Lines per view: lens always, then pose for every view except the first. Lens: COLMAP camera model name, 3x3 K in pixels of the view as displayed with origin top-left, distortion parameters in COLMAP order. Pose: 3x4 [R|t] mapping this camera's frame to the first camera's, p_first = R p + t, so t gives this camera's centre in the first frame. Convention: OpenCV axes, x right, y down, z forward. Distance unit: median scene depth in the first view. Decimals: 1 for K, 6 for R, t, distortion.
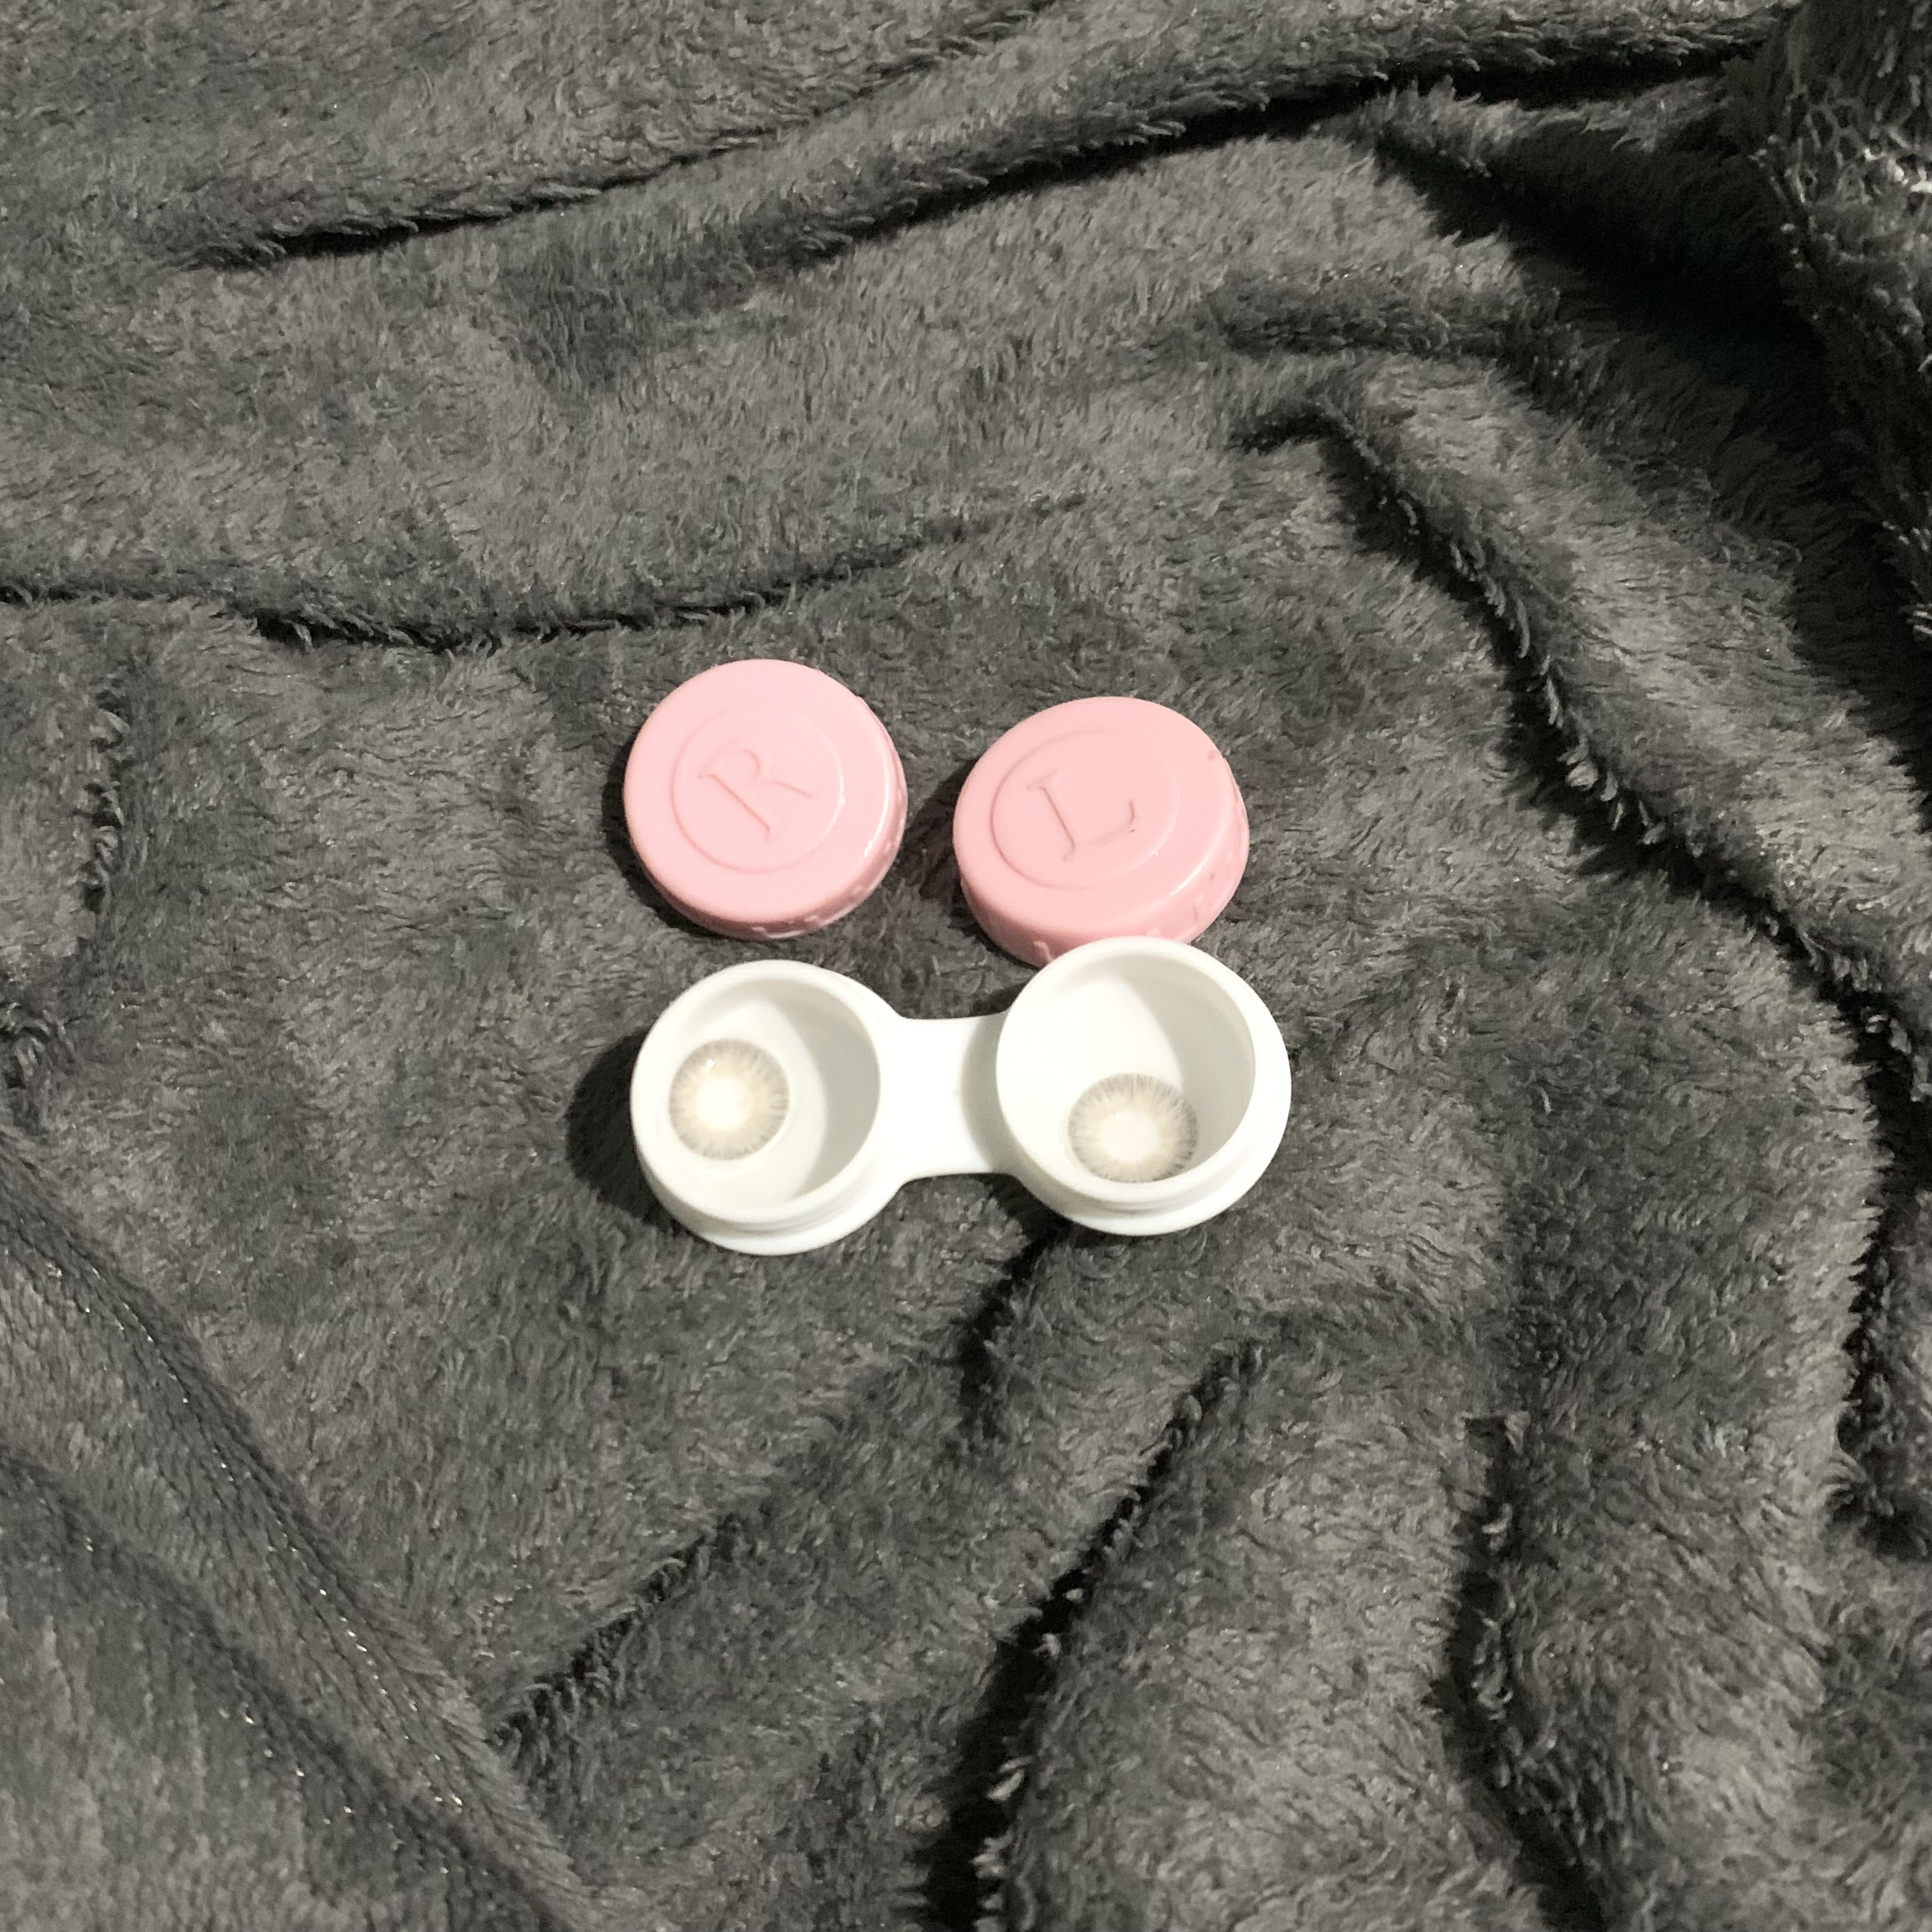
lens RADIAL K [[2811.7, 0, 966.0], [0, 2811.7, 966.0], [0, 0, 1]] dist [0.008541, -0.015203]
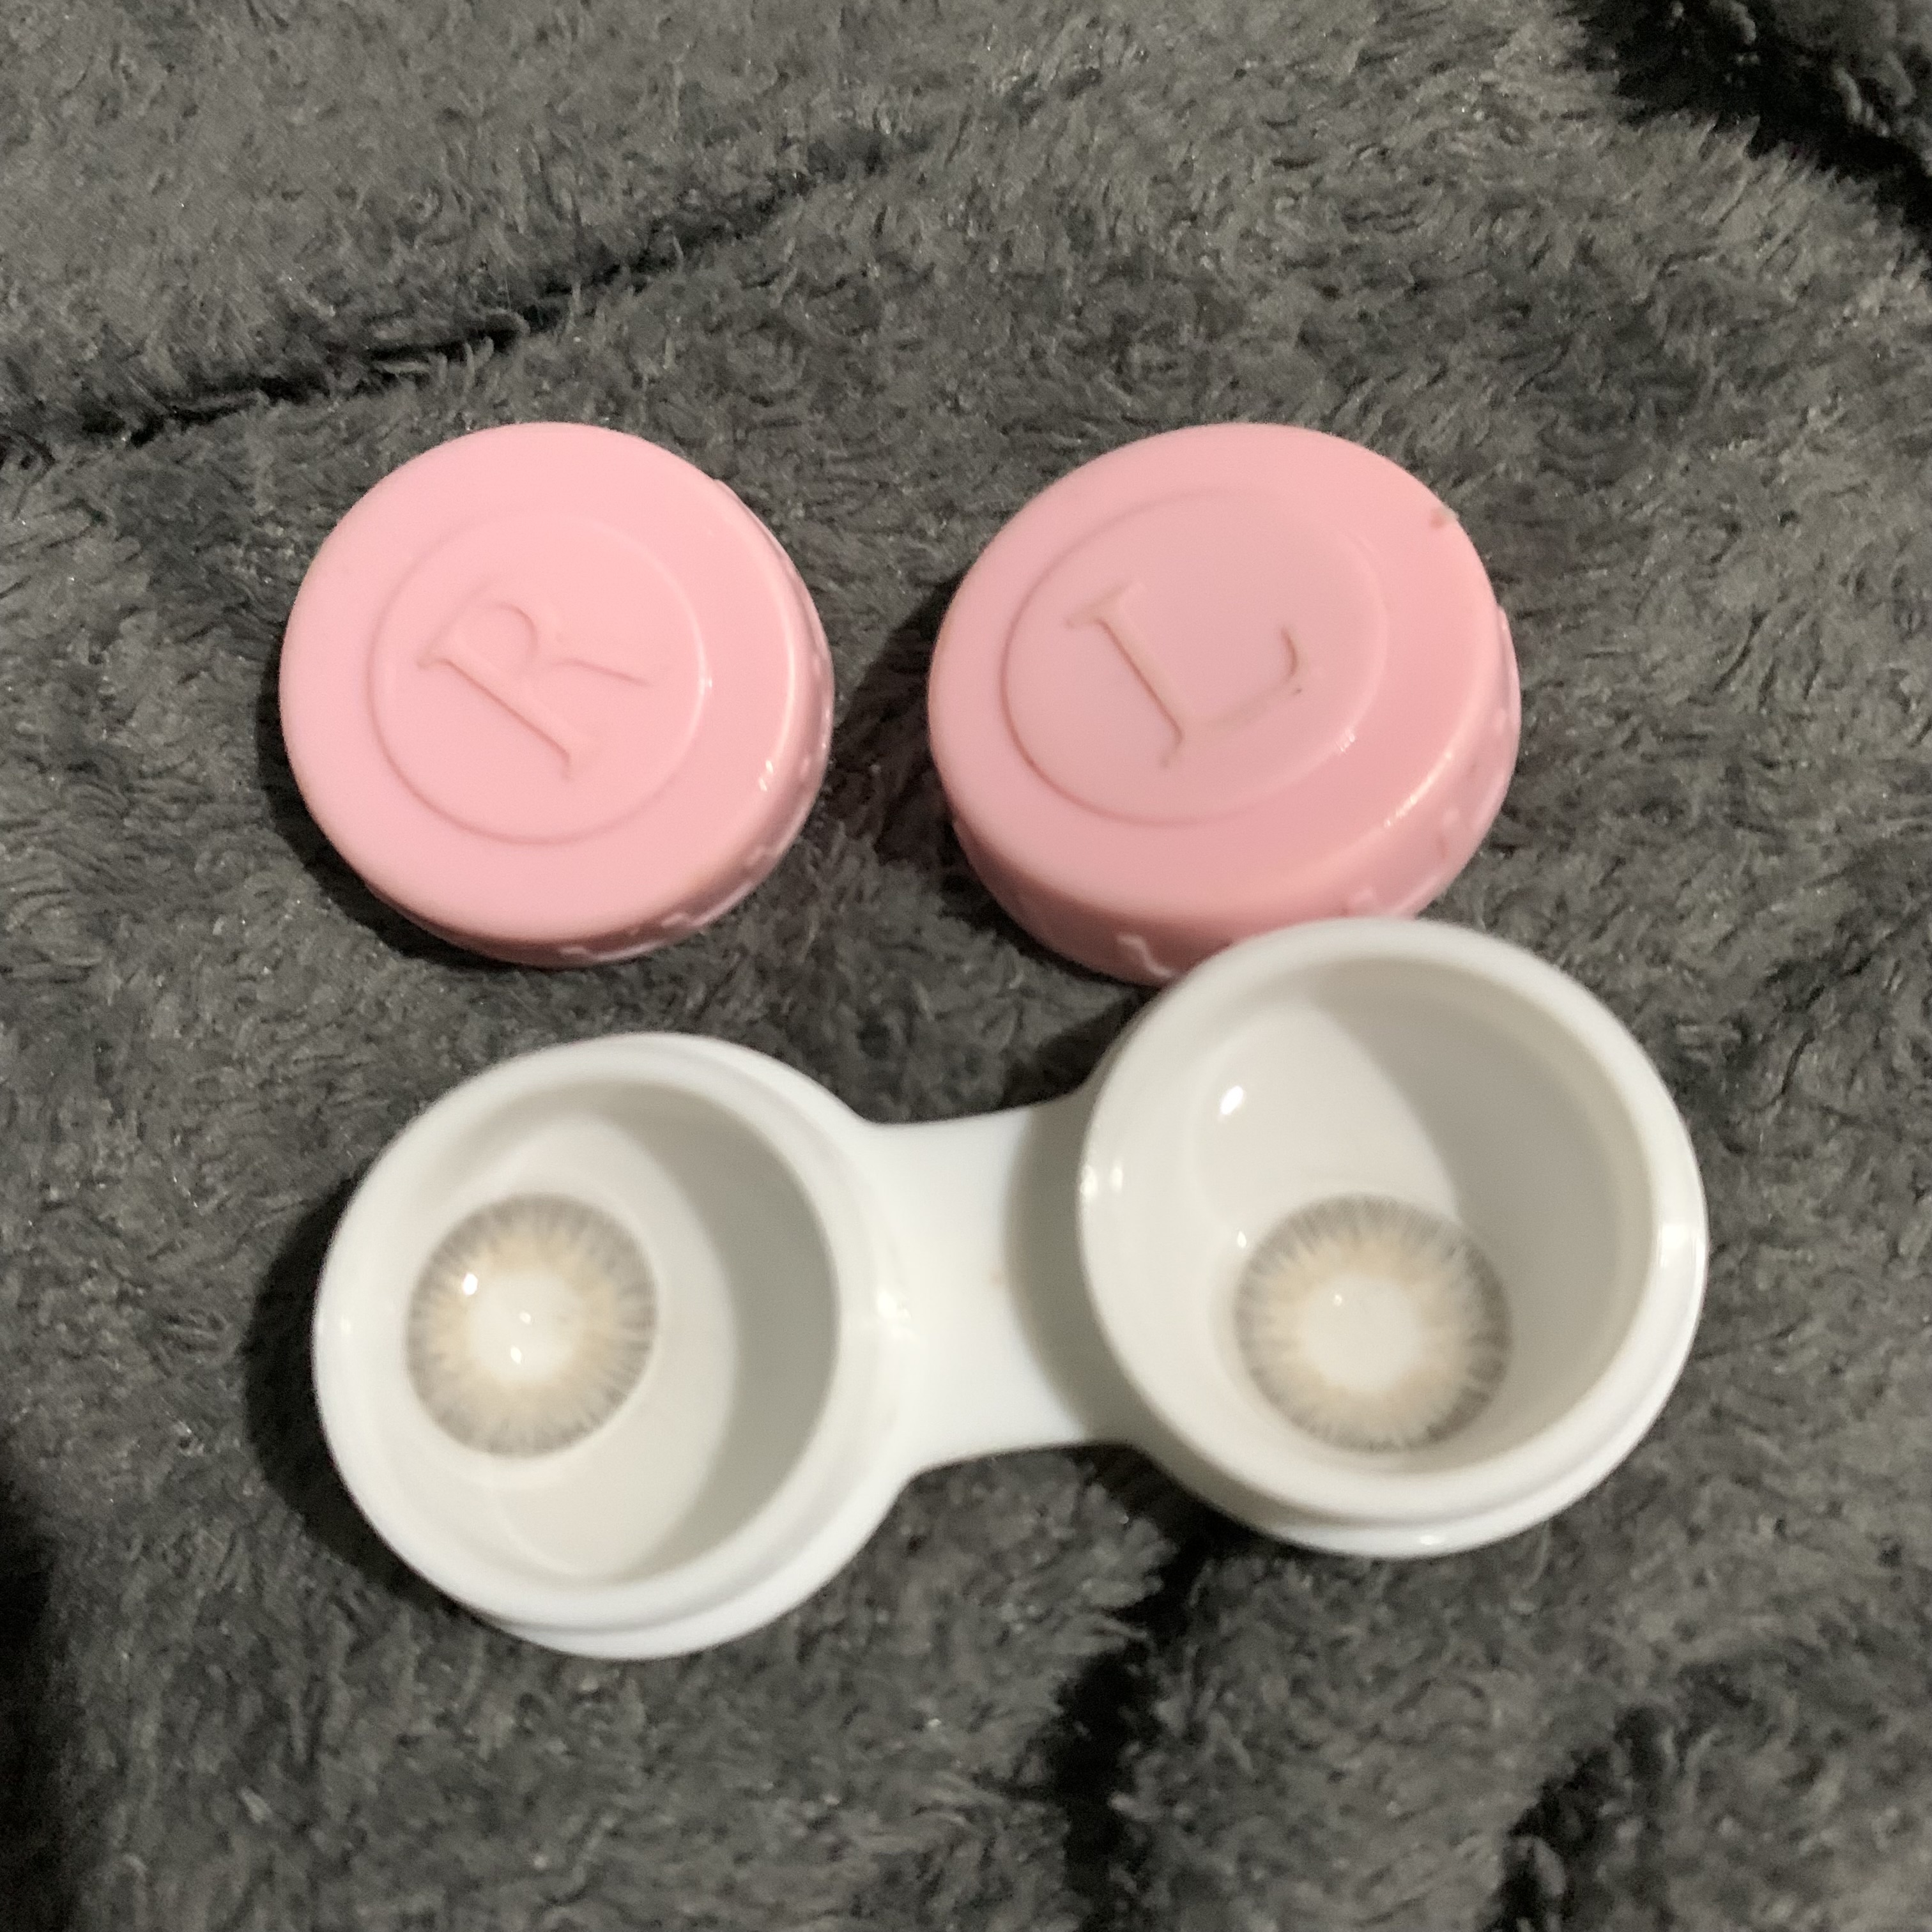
lens RADIAL K [[2823.4, 0, 1070.8], [0, 2823.4, 1115.4], [0, 0, 1]] dist [0.035238, -0.499692]
pose [[0.993583, -0.106140, 0.039091, -0.006181], [0.101366, 0.988901, 0.108630, -0.030182], [-0.050187, -0.103970, 0.993313, 0.475323]]
